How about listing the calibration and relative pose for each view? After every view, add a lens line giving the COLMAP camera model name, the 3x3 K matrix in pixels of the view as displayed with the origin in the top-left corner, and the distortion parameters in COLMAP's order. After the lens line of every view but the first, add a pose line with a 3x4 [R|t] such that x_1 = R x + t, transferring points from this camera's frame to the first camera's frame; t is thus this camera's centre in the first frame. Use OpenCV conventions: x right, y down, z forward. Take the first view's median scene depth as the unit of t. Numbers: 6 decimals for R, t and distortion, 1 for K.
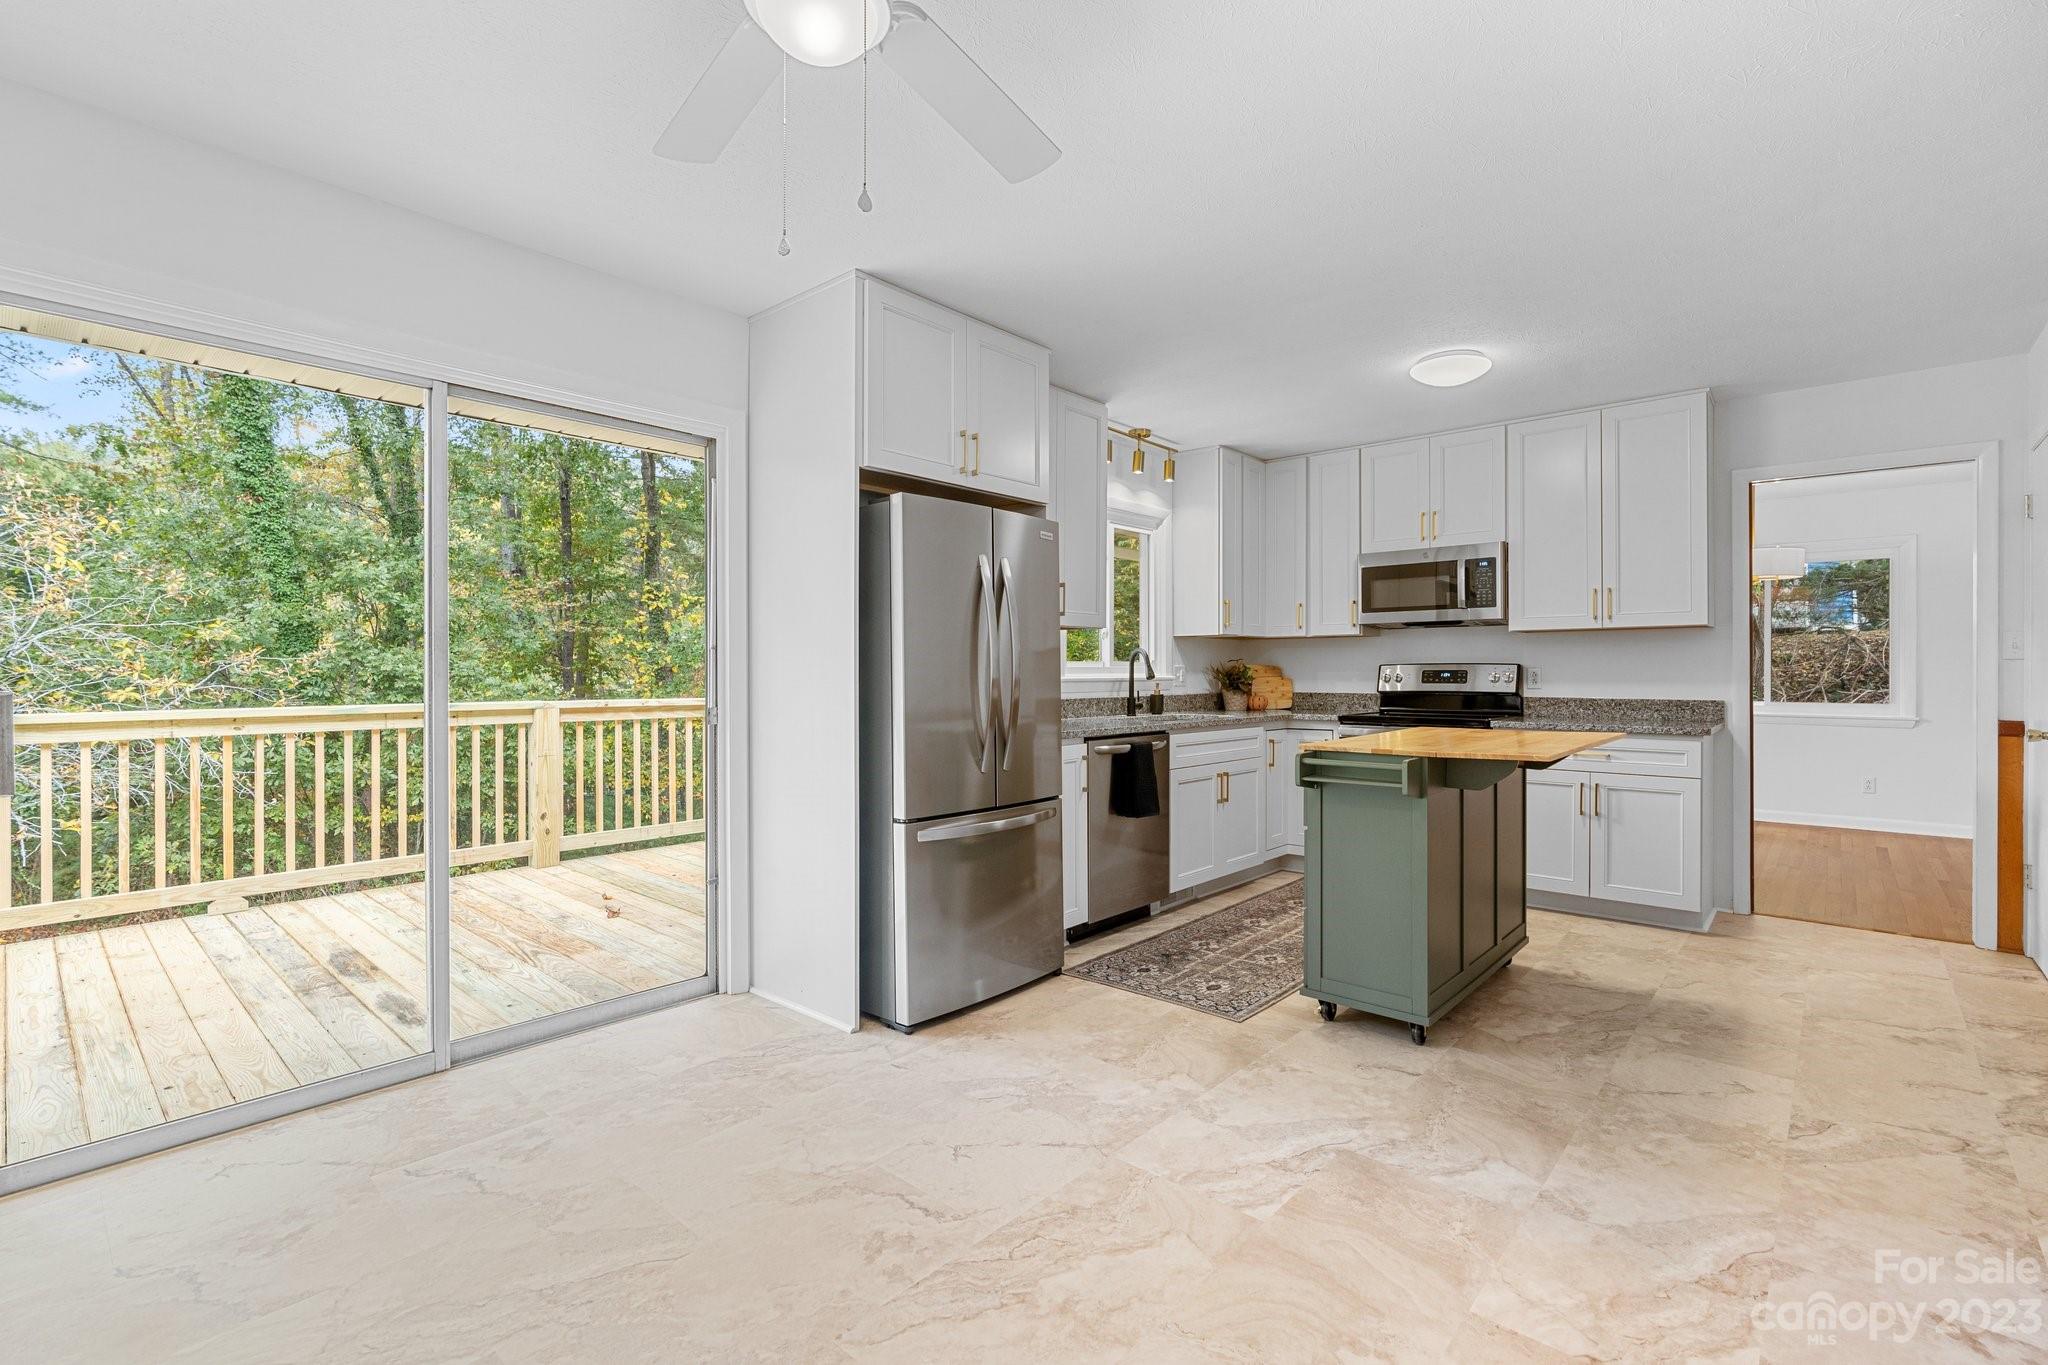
lens RADIAL K [[919.8, 0, 1029.7], [0, 919.8, 675.1], [0, 0, 1]] dist [-0.004193, 0.000855]
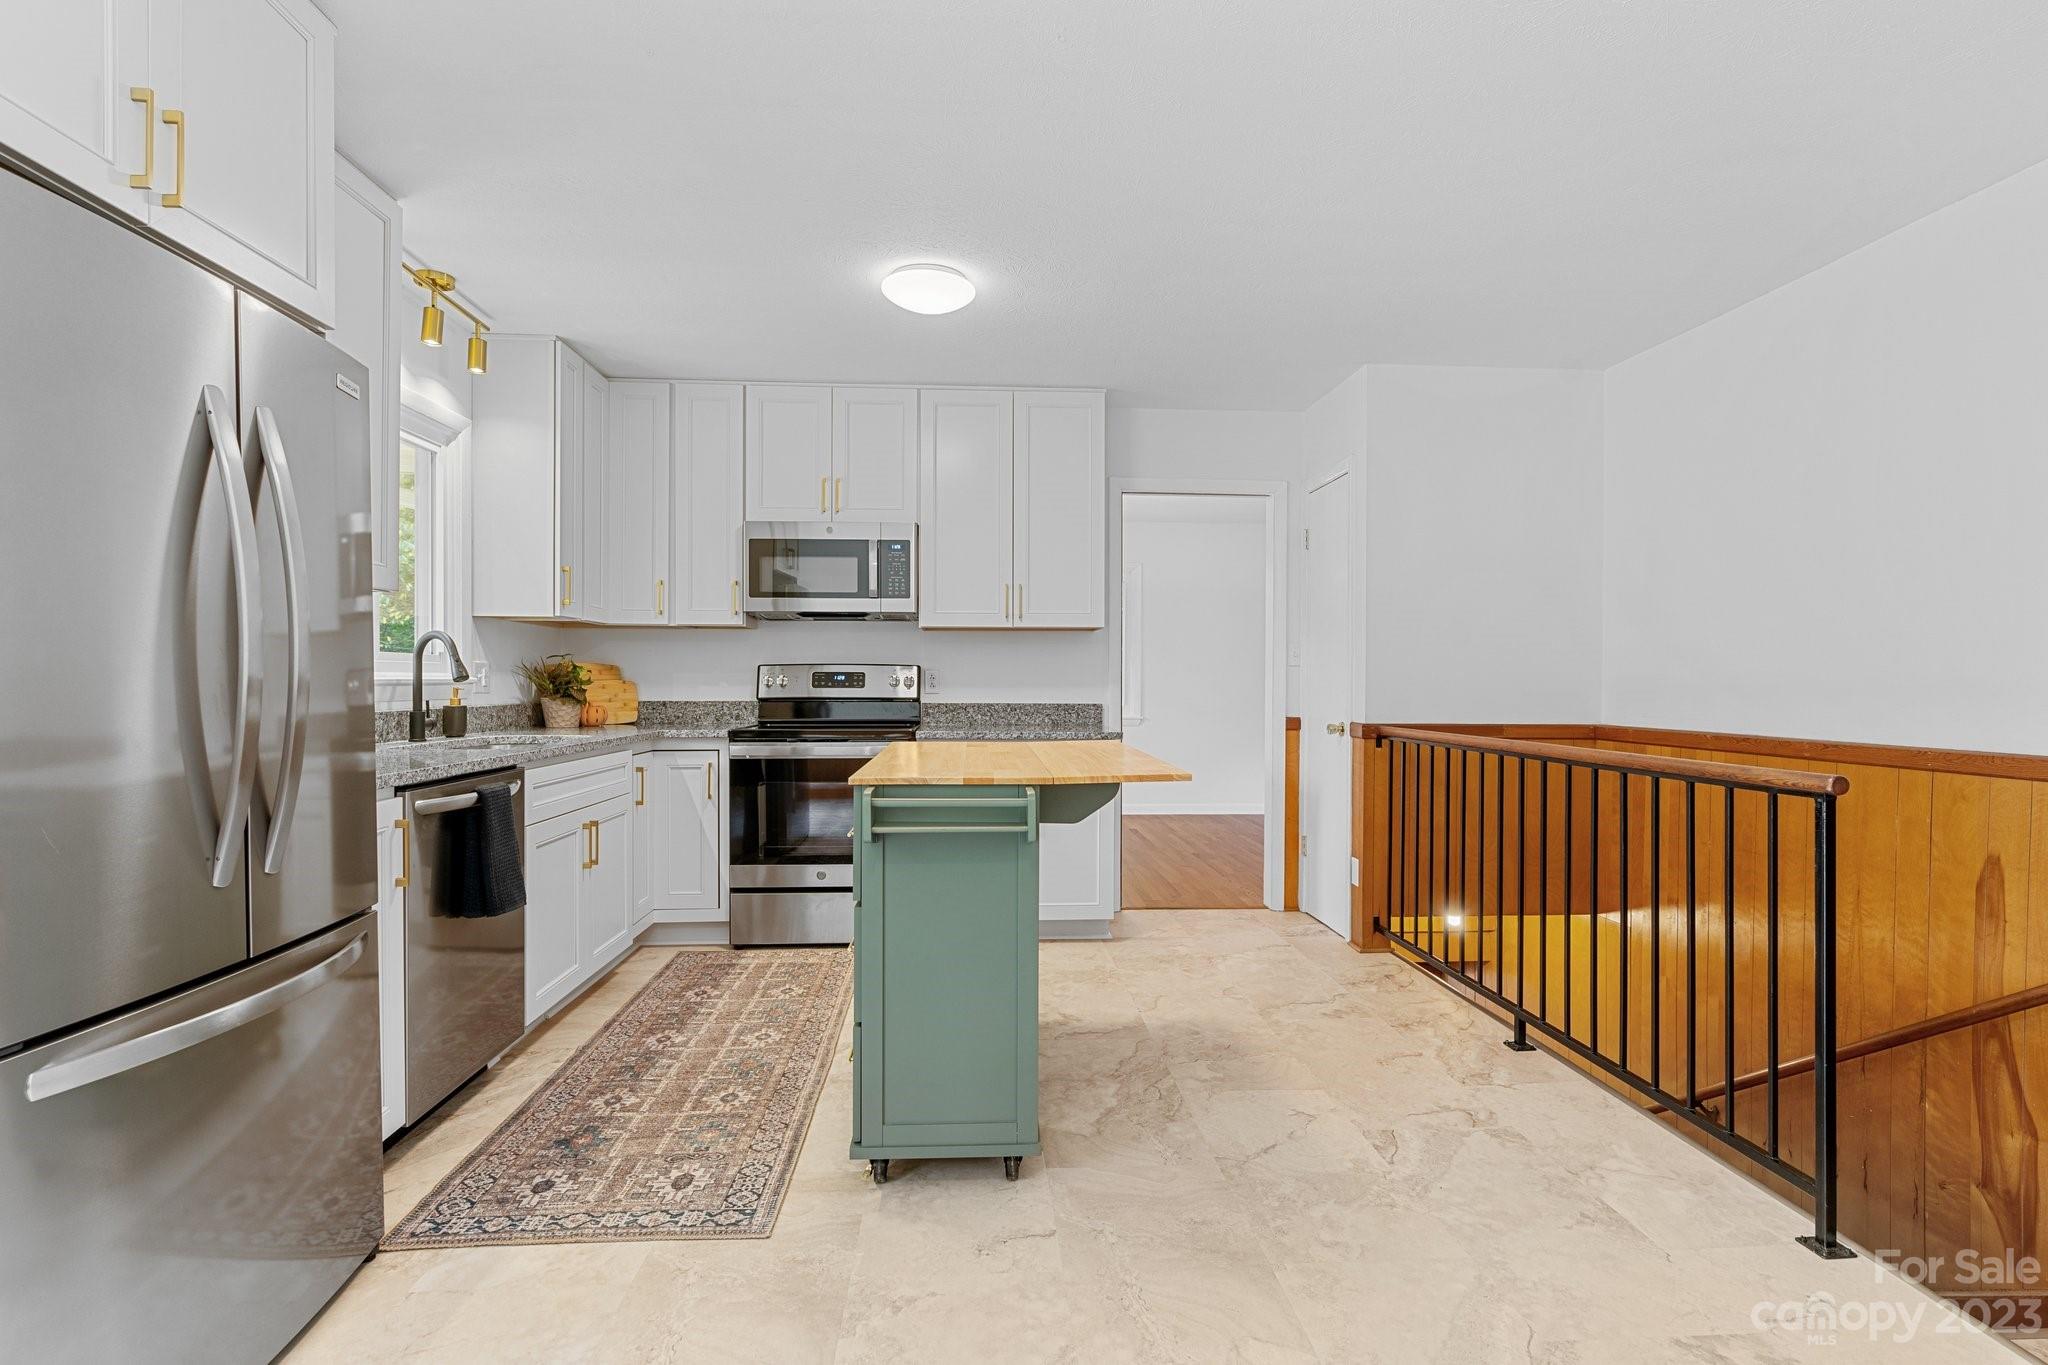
lens RADIAL K [[995.2, 0, 1027.7], [0, 995.2, 688.7], [0, 0, 1]] dist [-0.005717, 0.001308]
pose [[0.703986, -0.001952, 0.710211, -0.087753], [-0.001861, 0.999988, 0.004593, 0.006782], [-0.710211, -0.004555, 0.703974, 0.305844]]
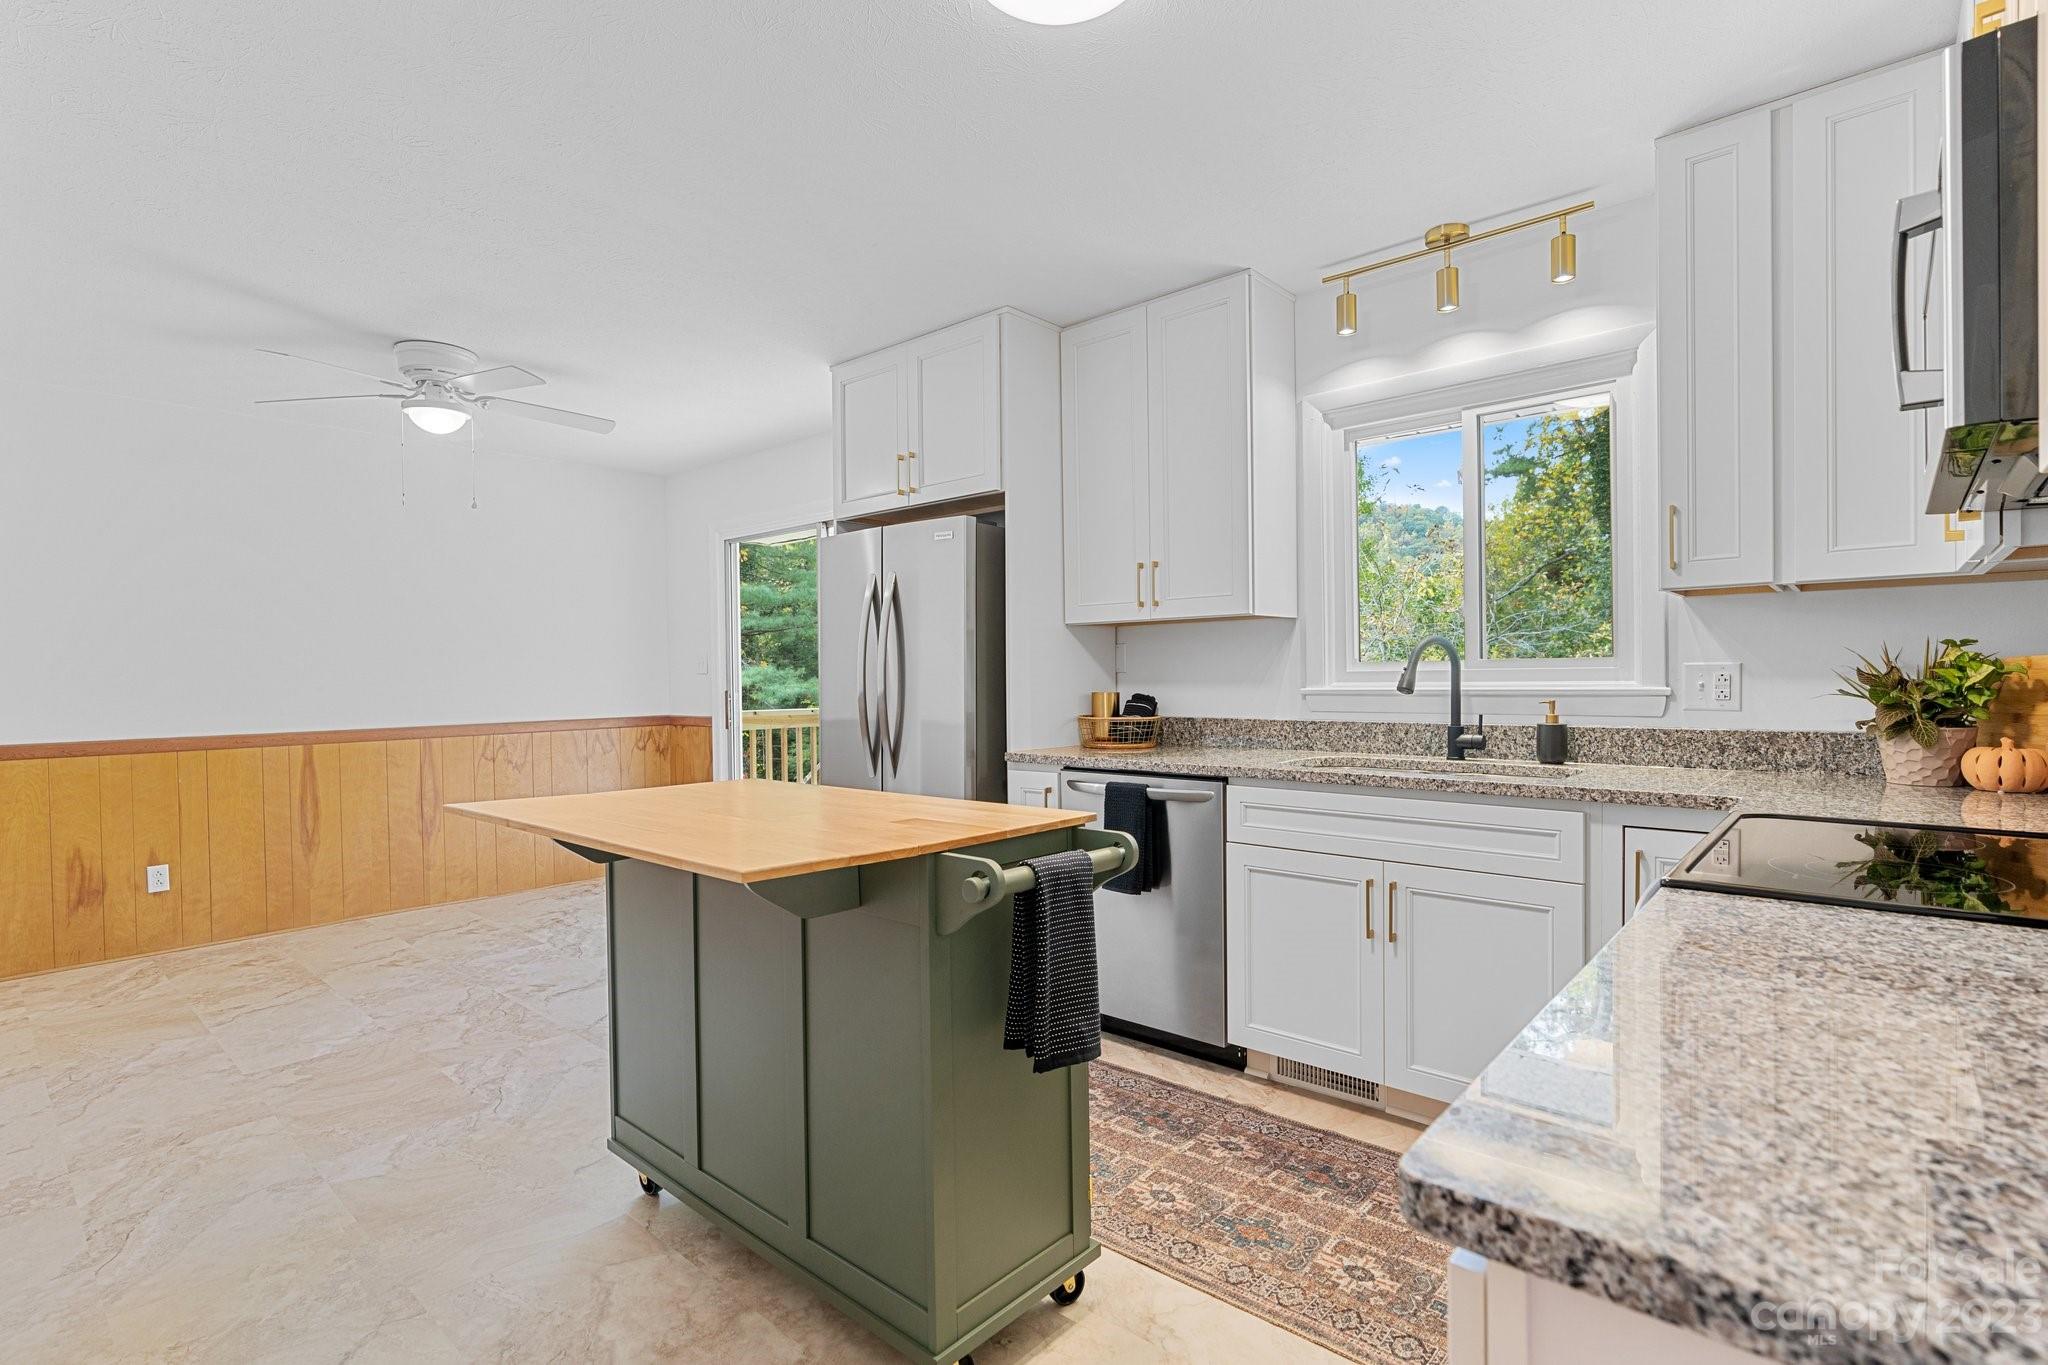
lens RADIAL K [[975.4, 0, 1026.0], [0, 975.4, 688.2], [0, 0, 1]] dist [-0.009248, 0.004877]
pose [[-0.001162, 0.013190, -0.999912, 0.839609], [0.007405, 0.999886, 0.013181, -0.009005], [0.999972, -0.007389, -0.001260, 0.911702]]
